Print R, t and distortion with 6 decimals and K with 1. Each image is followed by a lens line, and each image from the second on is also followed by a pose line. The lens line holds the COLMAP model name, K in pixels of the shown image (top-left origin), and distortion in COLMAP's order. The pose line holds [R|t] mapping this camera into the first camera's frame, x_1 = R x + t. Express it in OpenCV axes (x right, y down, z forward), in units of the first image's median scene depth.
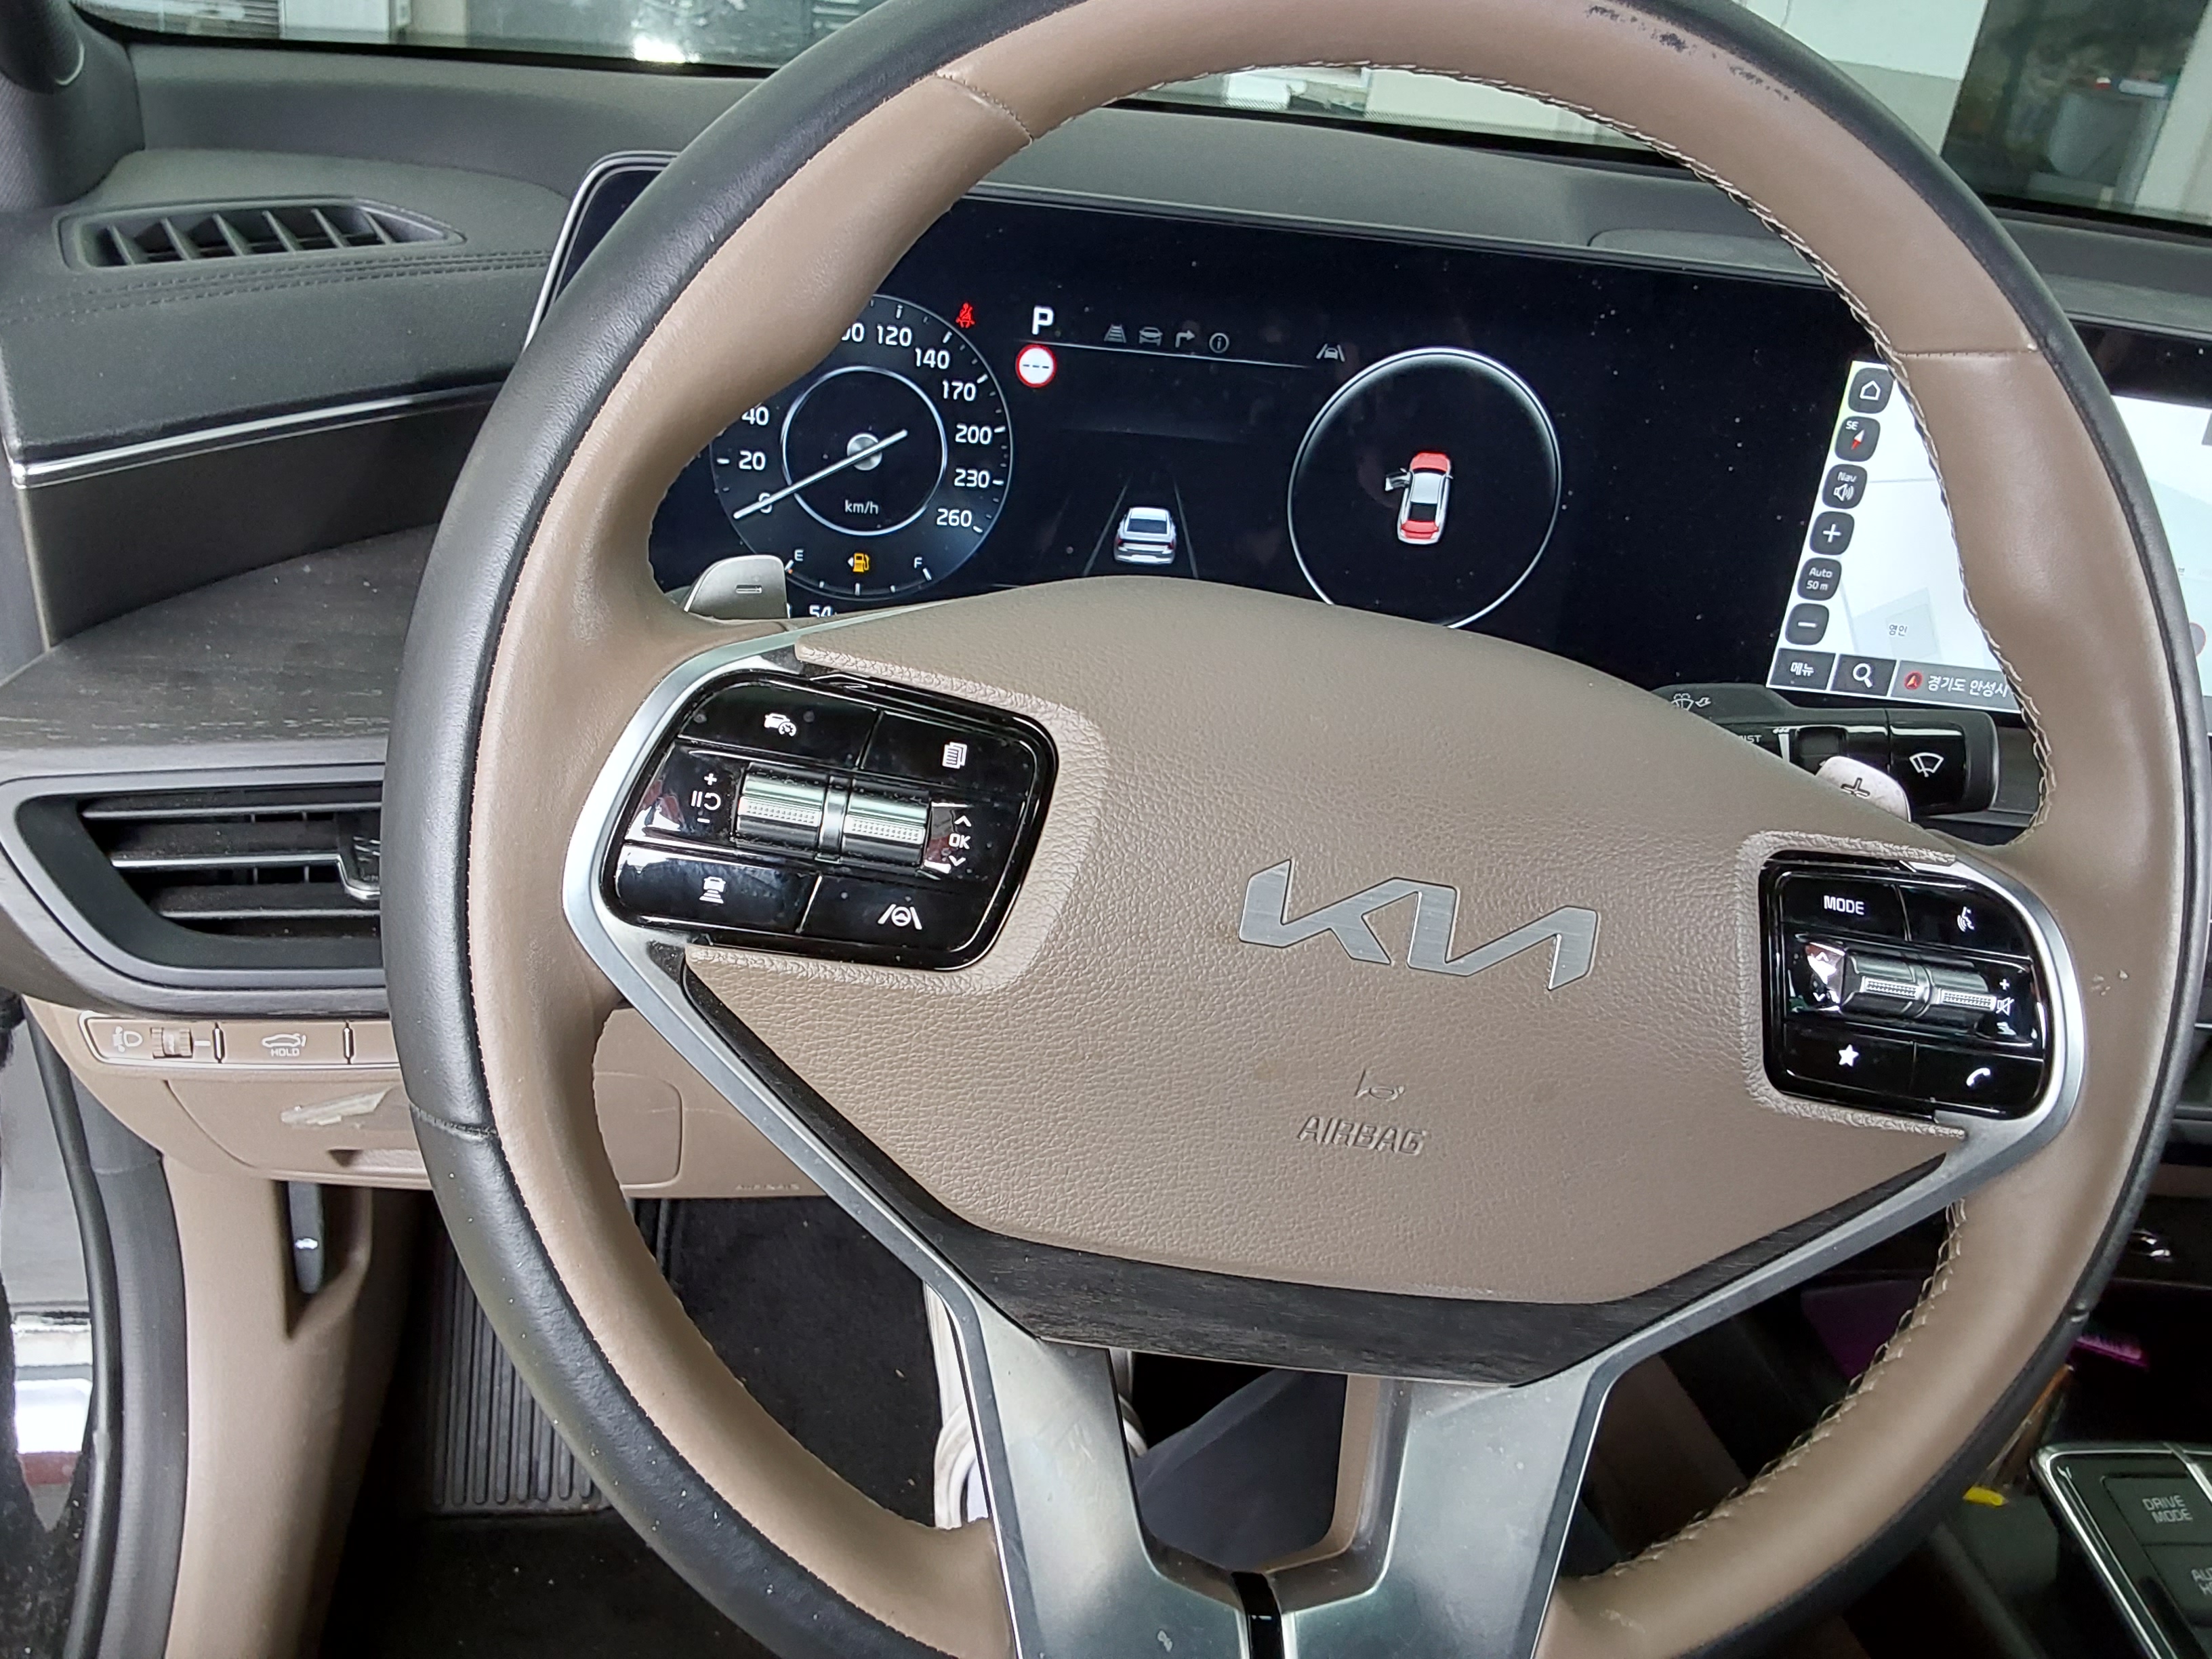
lens RADIAL K [[1775.6, 0, 1108.0], [0, 1775.6, 841.1], [0, 0, 1]] dist [0.085483, -0.043756]
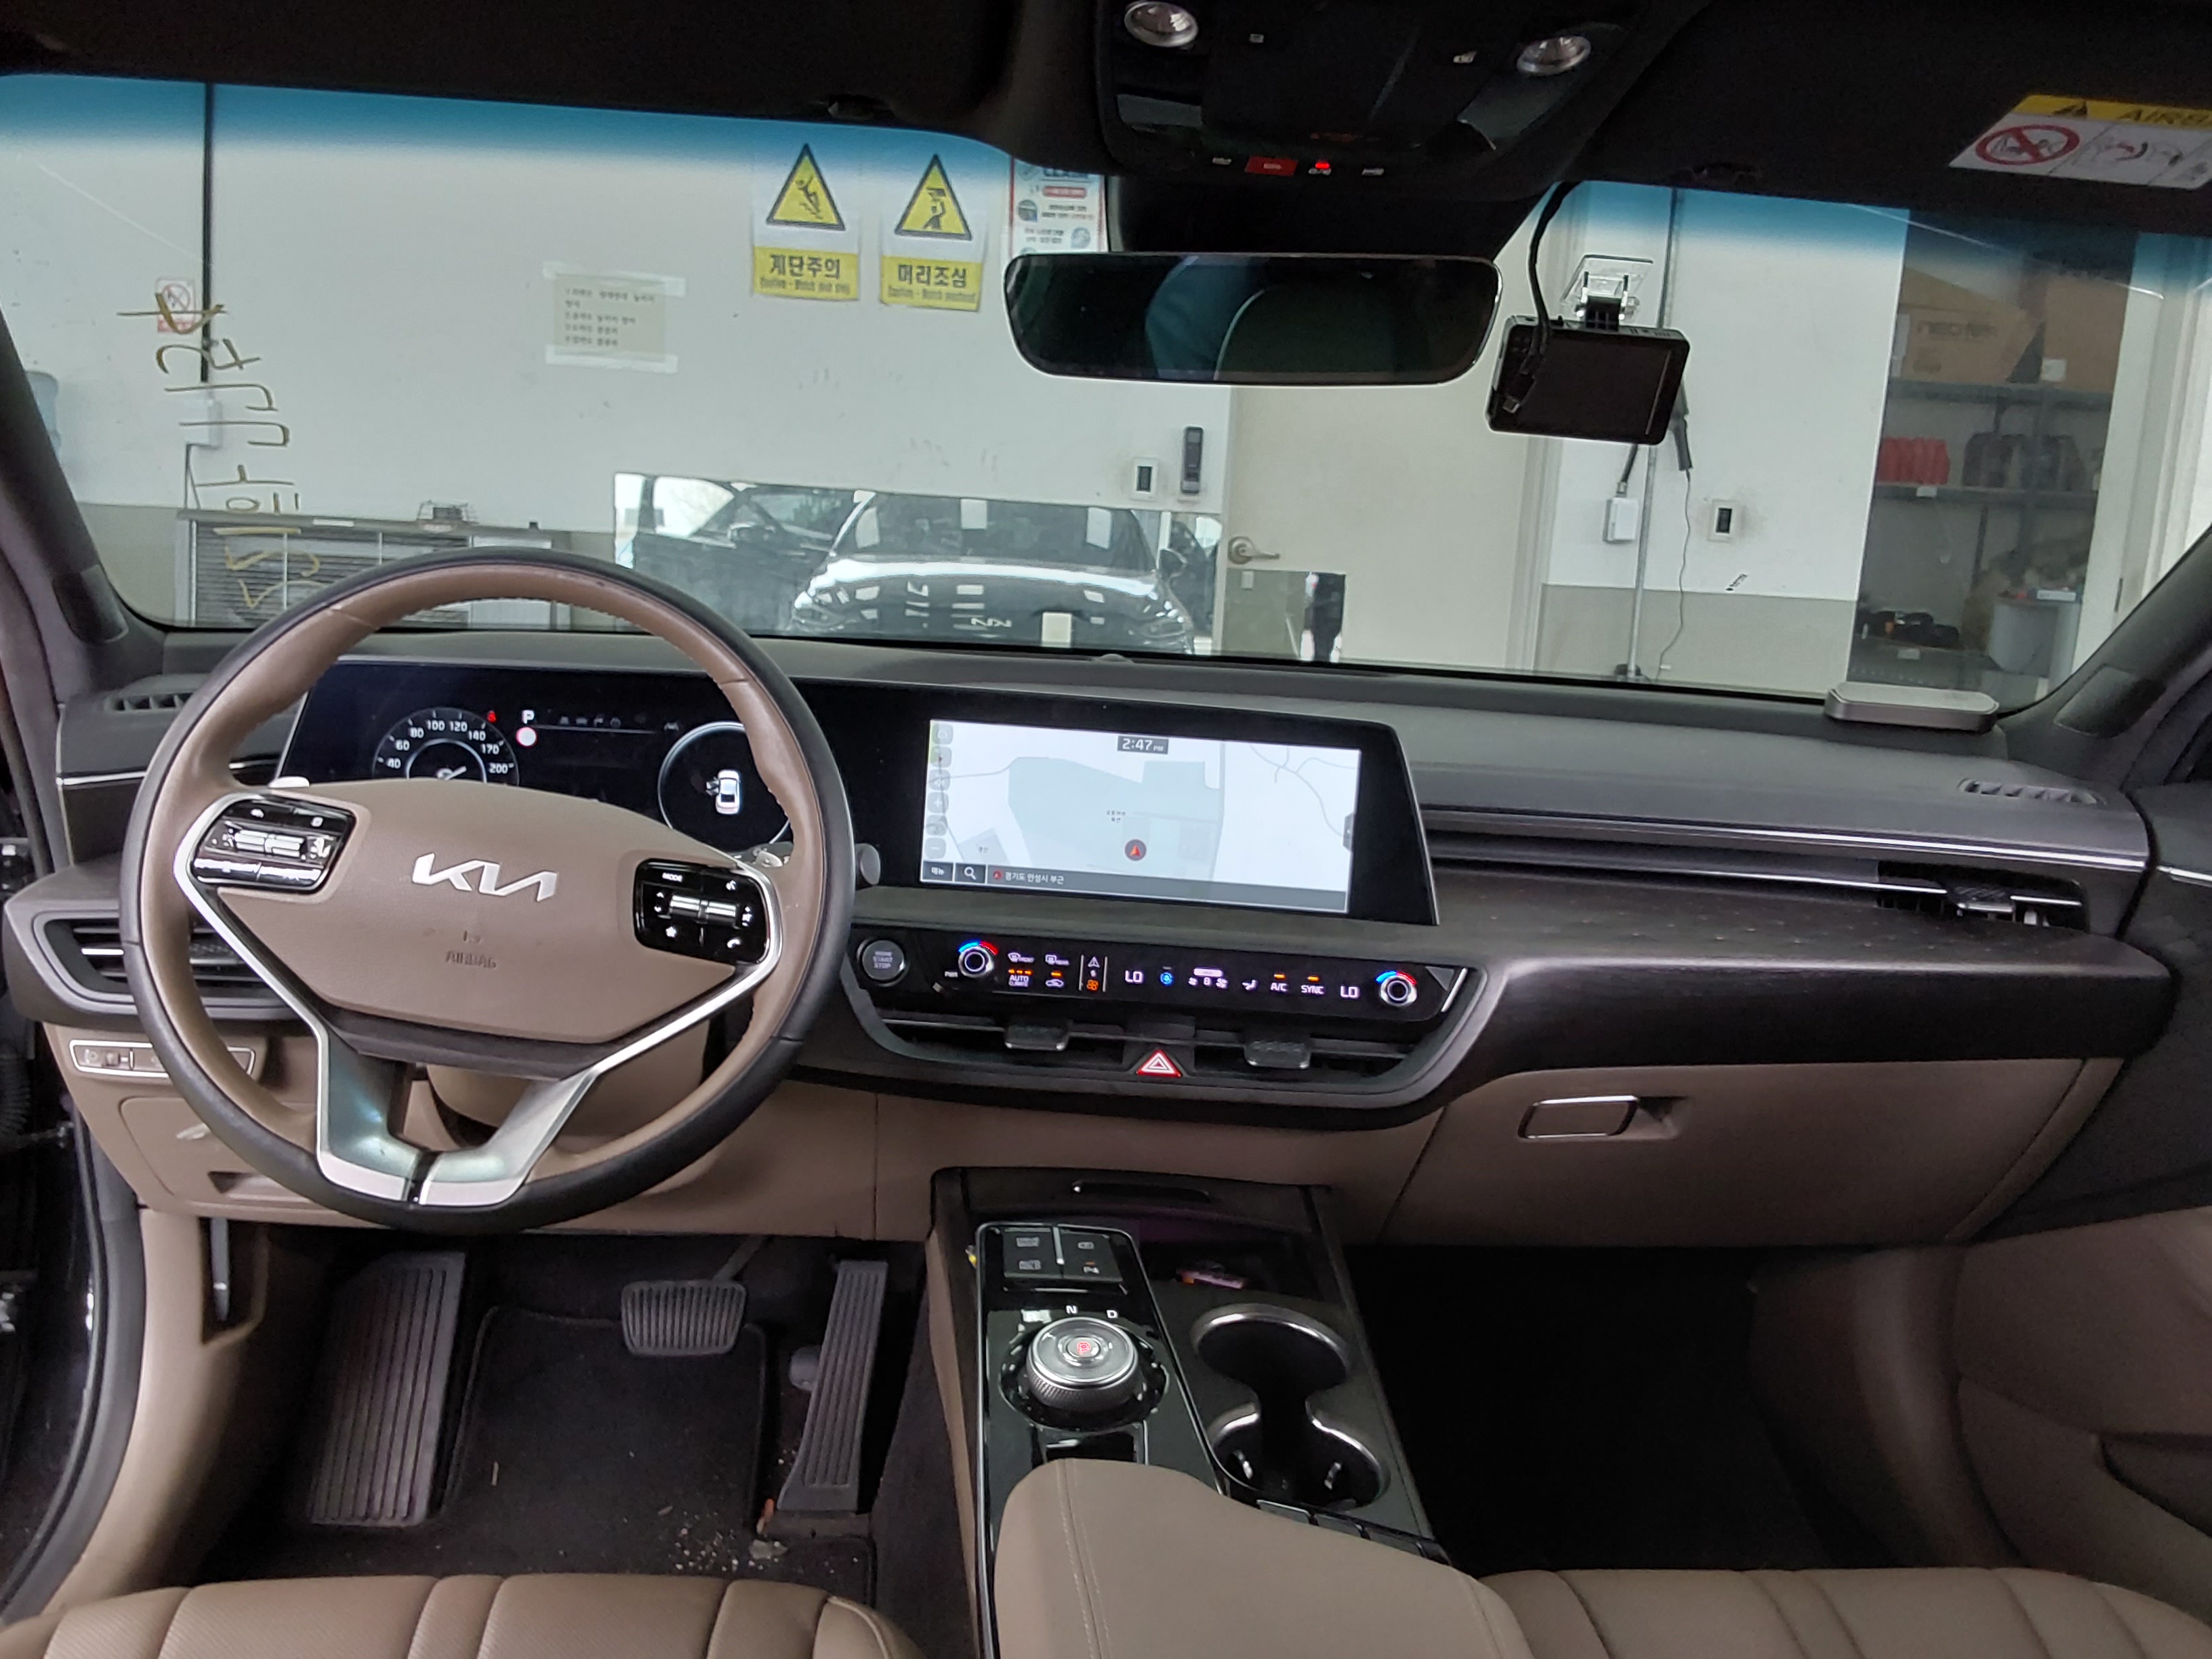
lens RADIAL K [[1775.6, 0, 1097.9], [0, 1775.6, 848.6], [0, 0, 1]] dist [0.085483, -0.043756]
pose [[0.992611, -0.052752, -0.109273, 0.882958], [0.019233, 0.957569, -0.287562, 0.508771], [0.119806, 0.283335, 0.951508, -0.965859]]
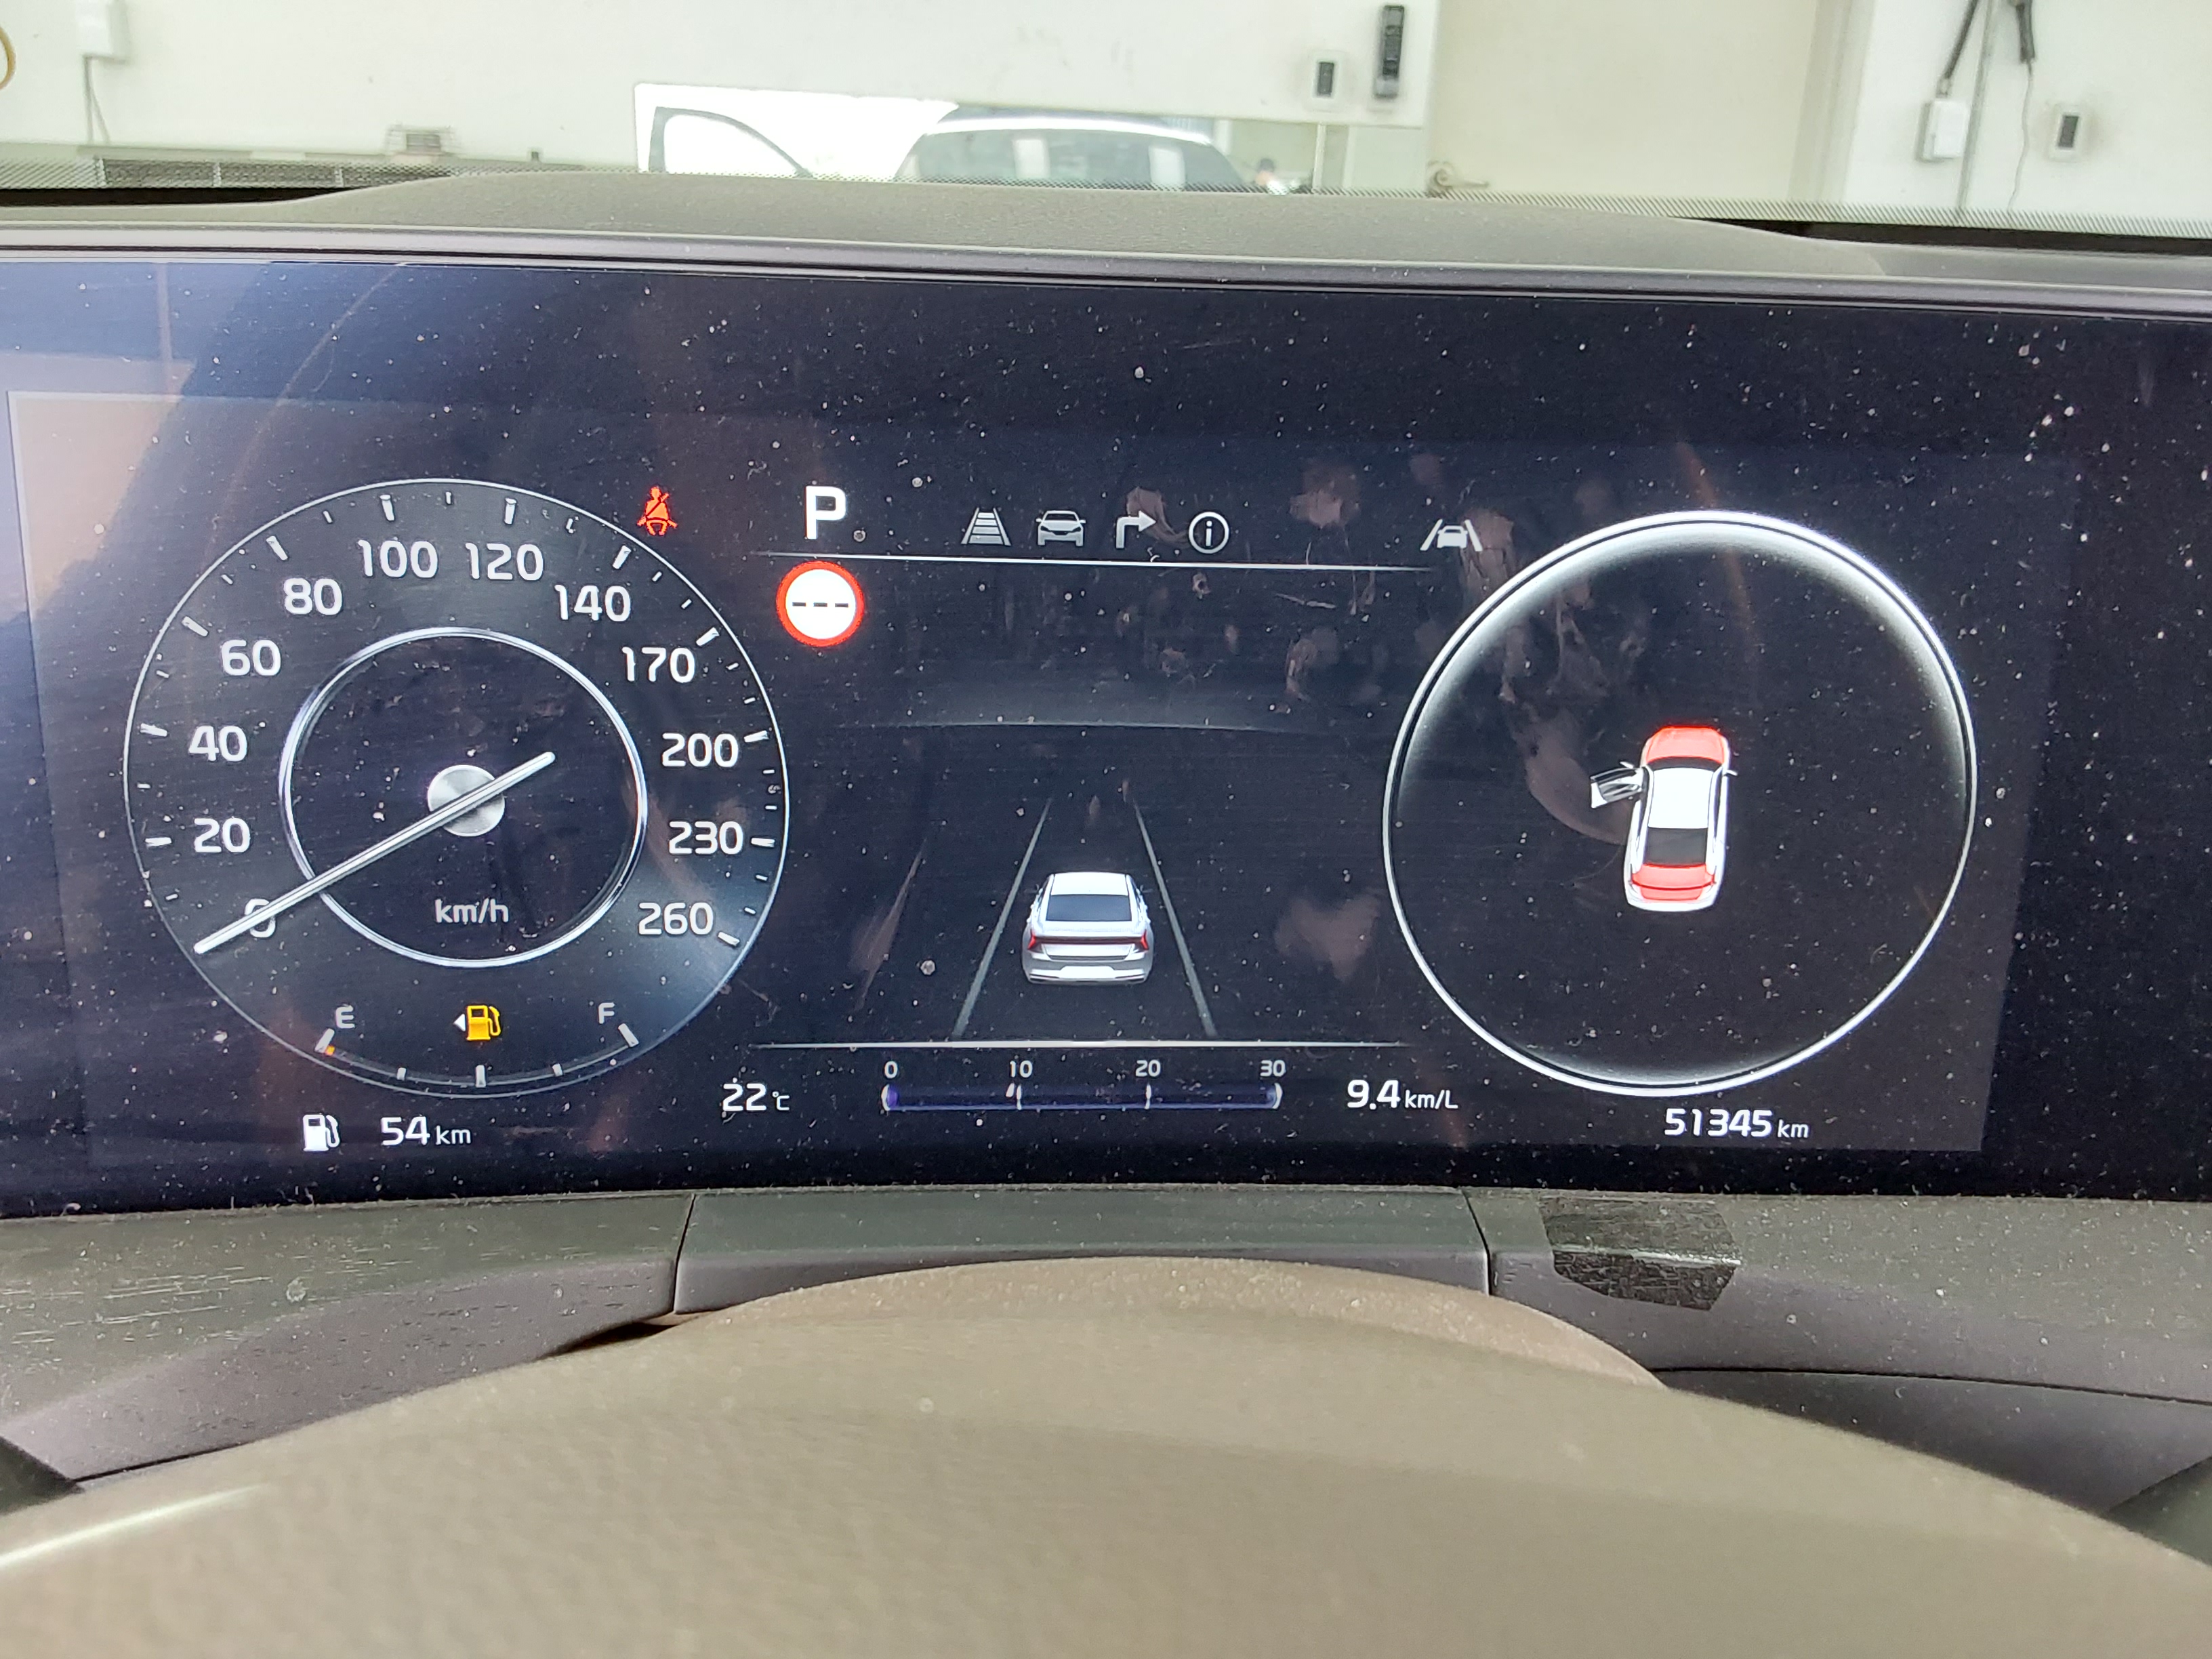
lens RADIAL K [[1775.6, 0, 1093.4], [0, 1775.6, 822.6], [0, 0, 1]] dist [0.085483, -0.043756]
pose [[0.990516, -0.048412, -0.128582, 0.089745], [0.031176, 0.990649, -0.132825, -0.140865], [0.133810, 0.127557, 0.982764, 0.542795]]
